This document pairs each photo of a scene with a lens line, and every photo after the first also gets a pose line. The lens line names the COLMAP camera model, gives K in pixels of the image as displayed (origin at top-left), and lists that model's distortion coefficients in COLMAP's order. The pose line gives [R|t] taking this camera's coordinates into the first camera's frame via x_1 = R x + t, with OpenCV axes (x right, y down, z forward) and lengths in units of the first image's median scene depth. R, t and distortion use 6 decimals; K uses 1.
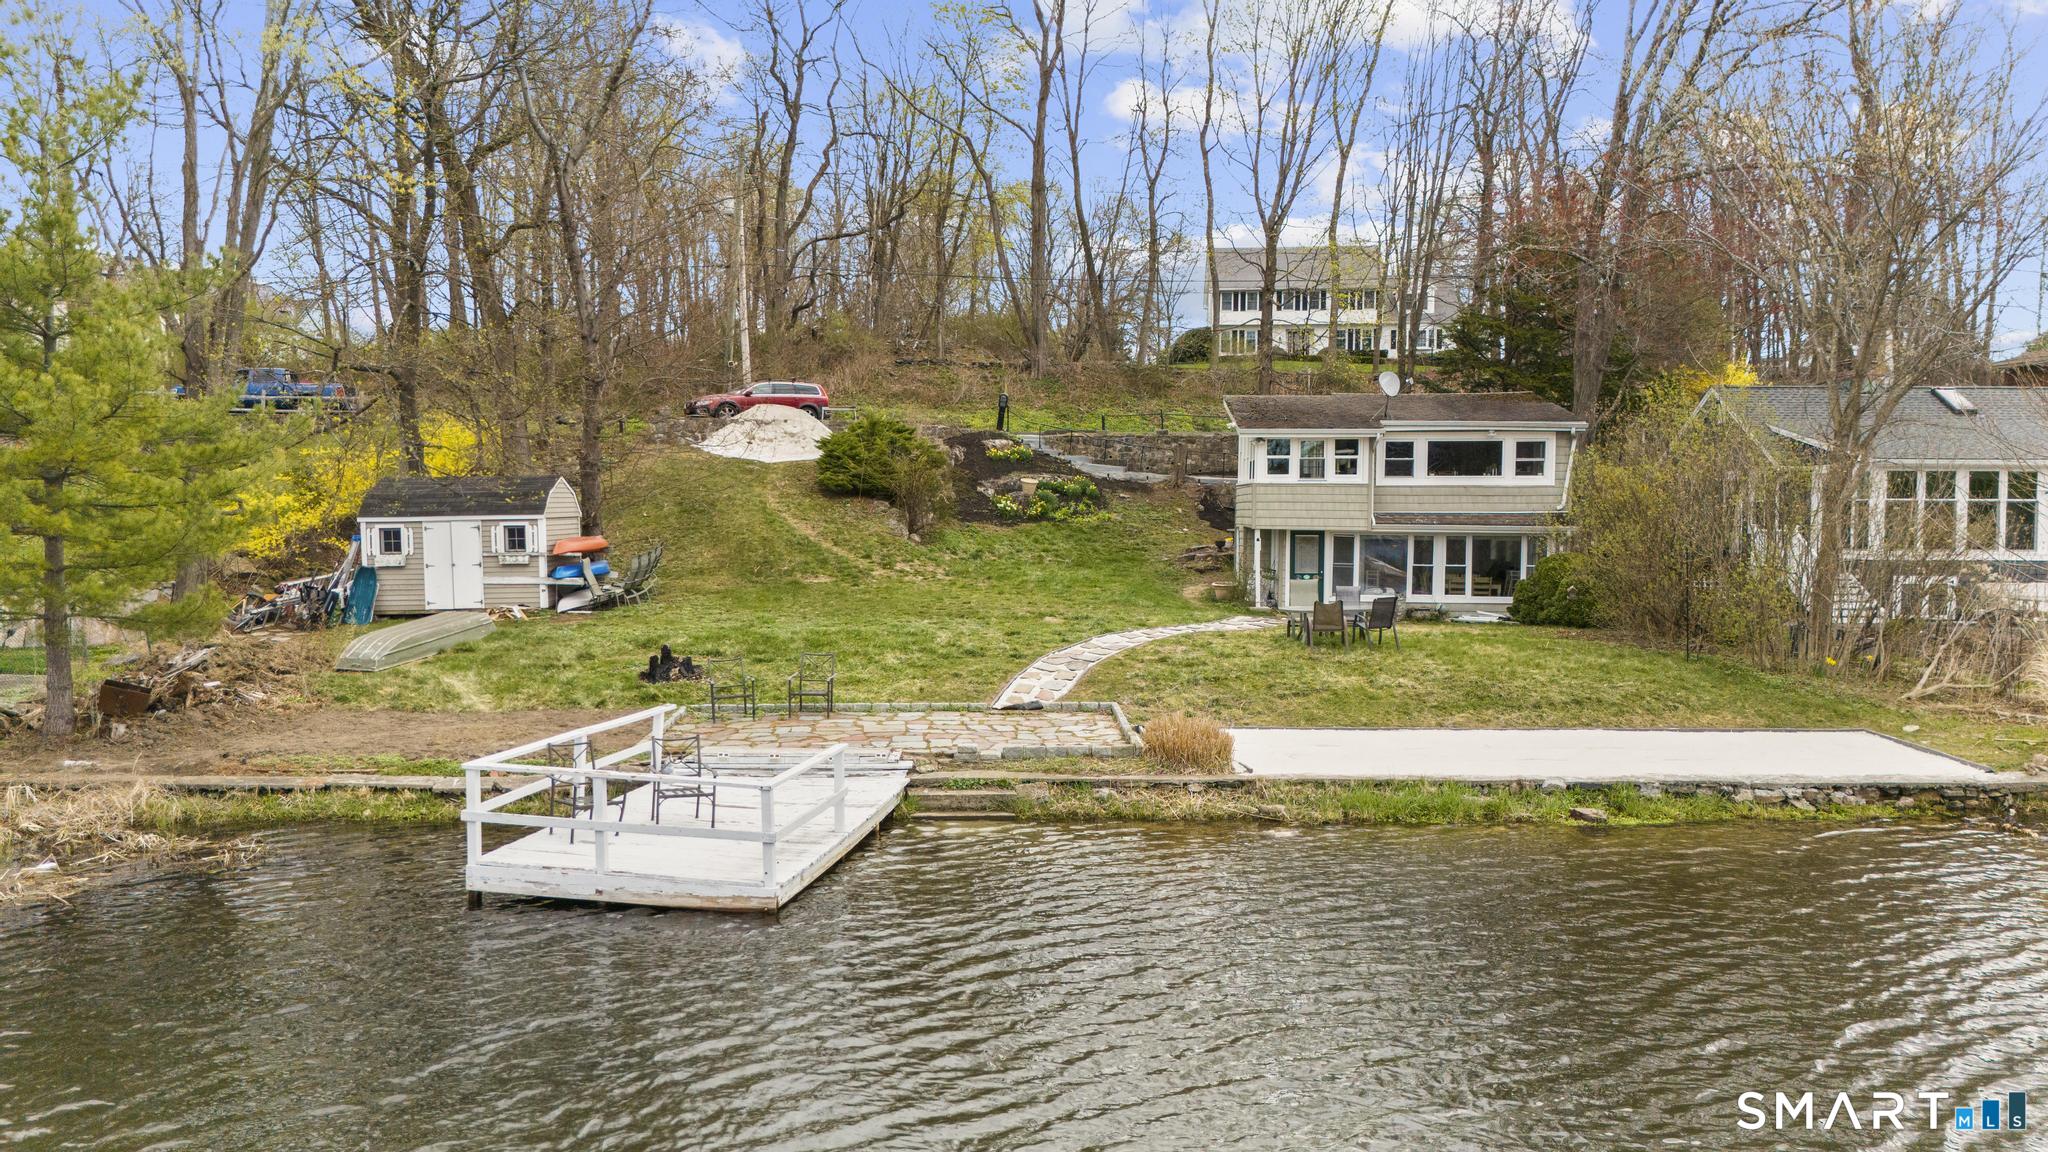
lens RADIAL K [[1511.0, 0, 1024.0], [0, 1511.0, 576.0], [0, 0, 1]] dist [0.103142, -0.110922]
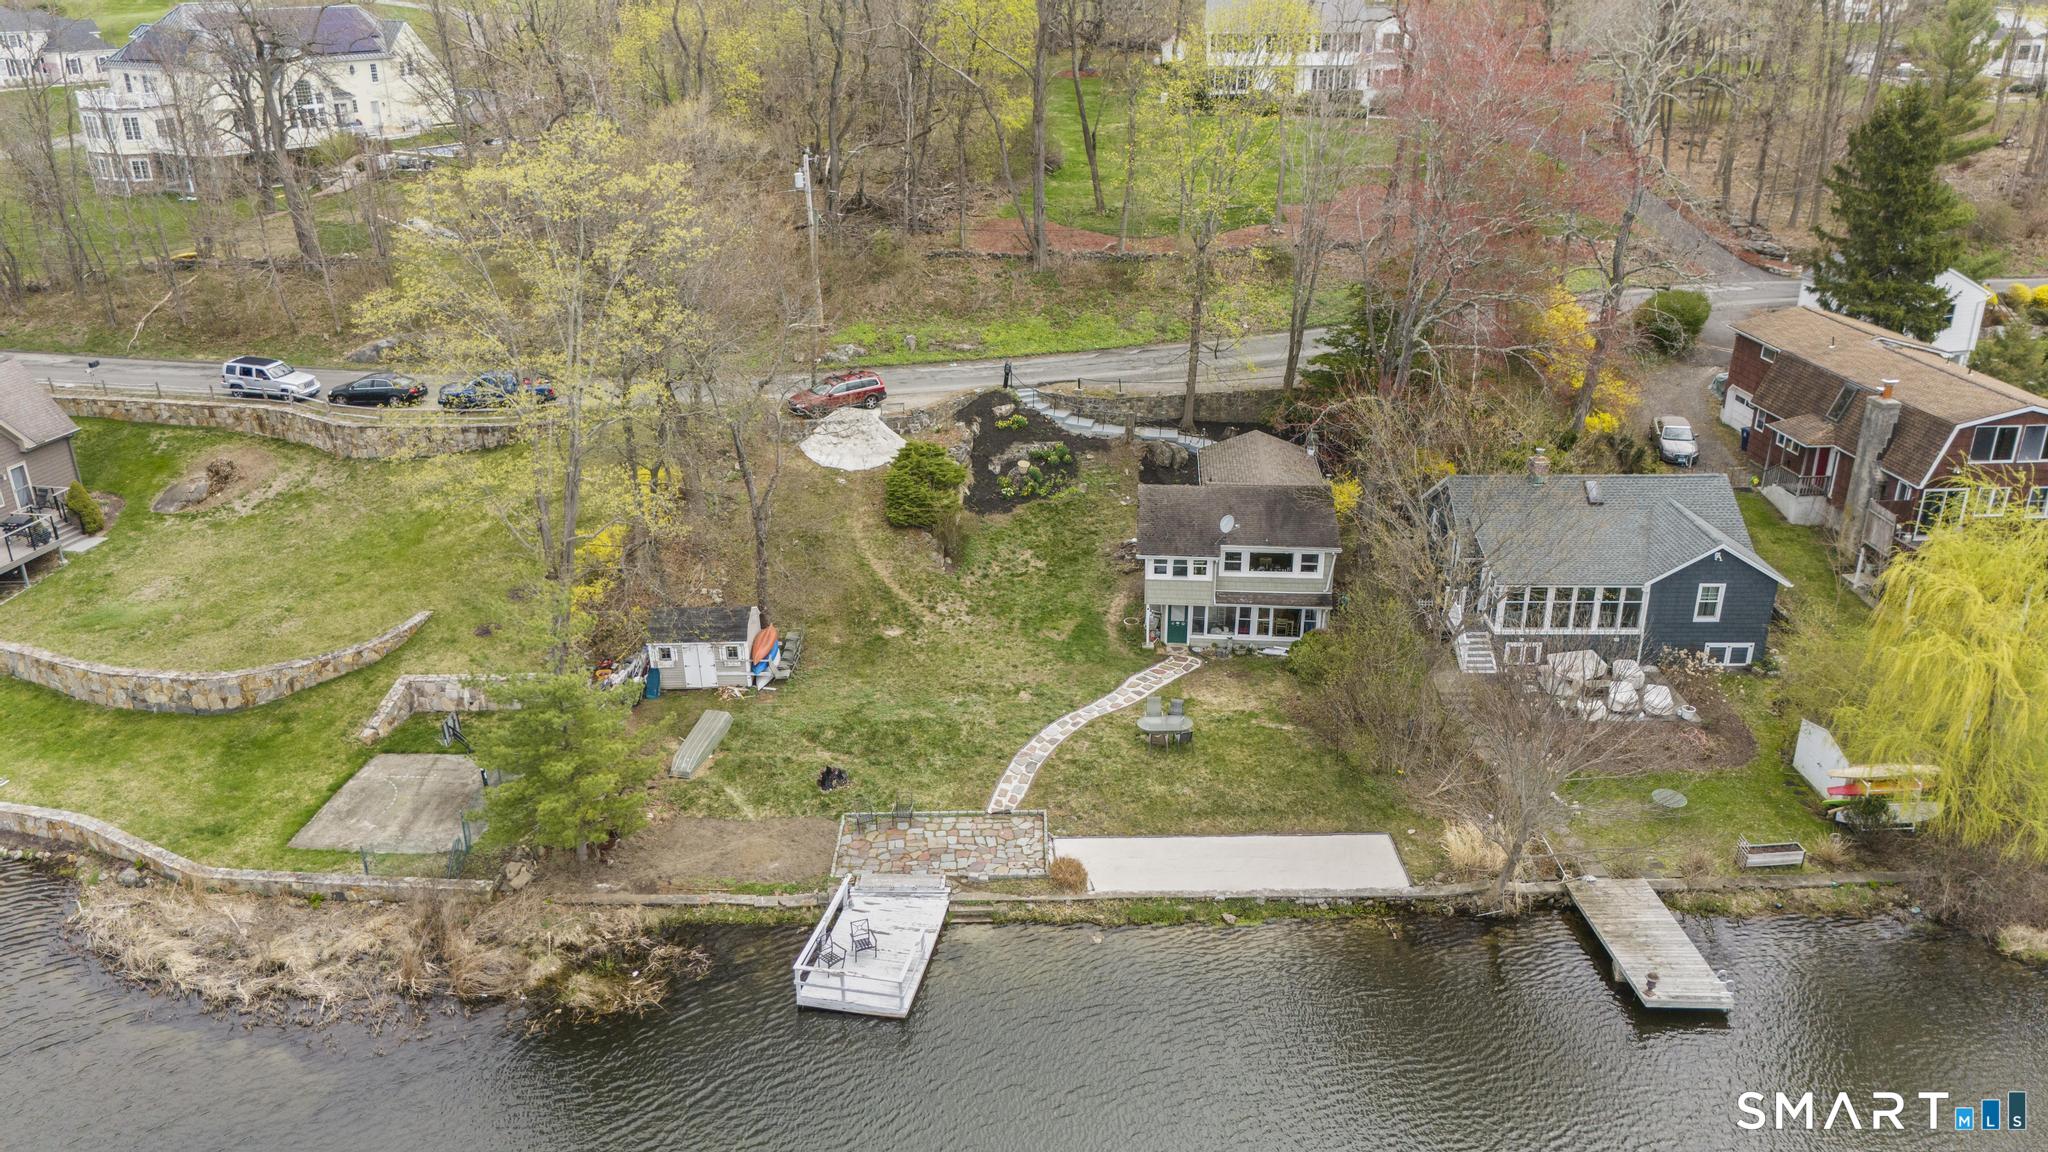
lens RADIAL K [[1498.3, 0, 1024.0], [0, 1498.3, 576.0], [0, 0, 1]] dist [0.117515, -0.138893]
pose [[0.999669, -0.001189, -0.025706, 0.057247], [0.009904, 0.939763, 0.341684, -0.634739], [0.023751, -0.341825, 0.939463, -0.579614]]
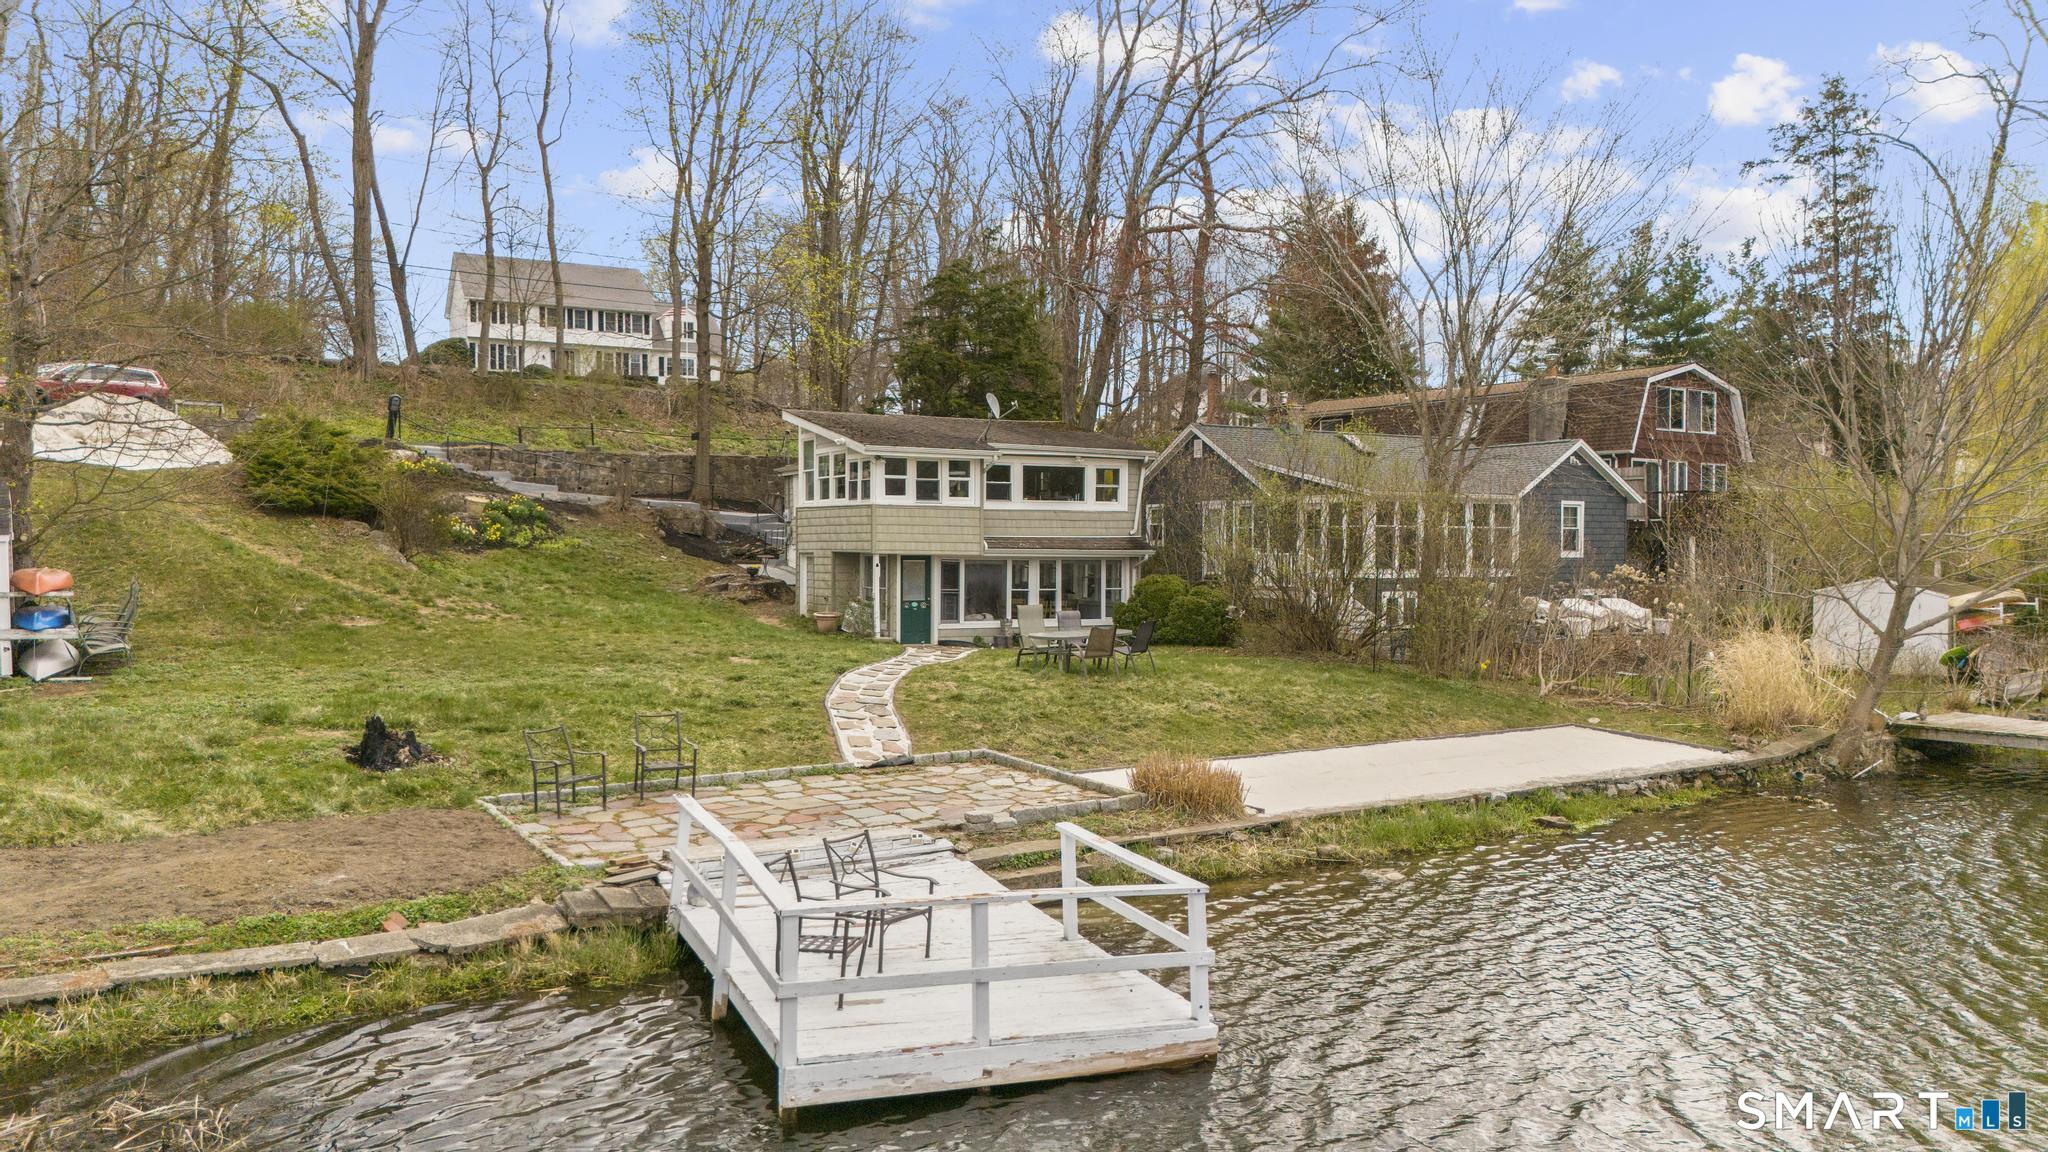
lens RADIAL K [[1498.3, 0, 1024.0], [0, 1498.3, 576.0], [0, 0, 1]] dist [0.117515, -0.138893]
pose [[0.848153, -0.012568, 0.529603, -0.255076], [0.023325, 0.999635, -0.013632, -0.002604], [-0.529238, 0.023915, 0.848136, 0.167900]]
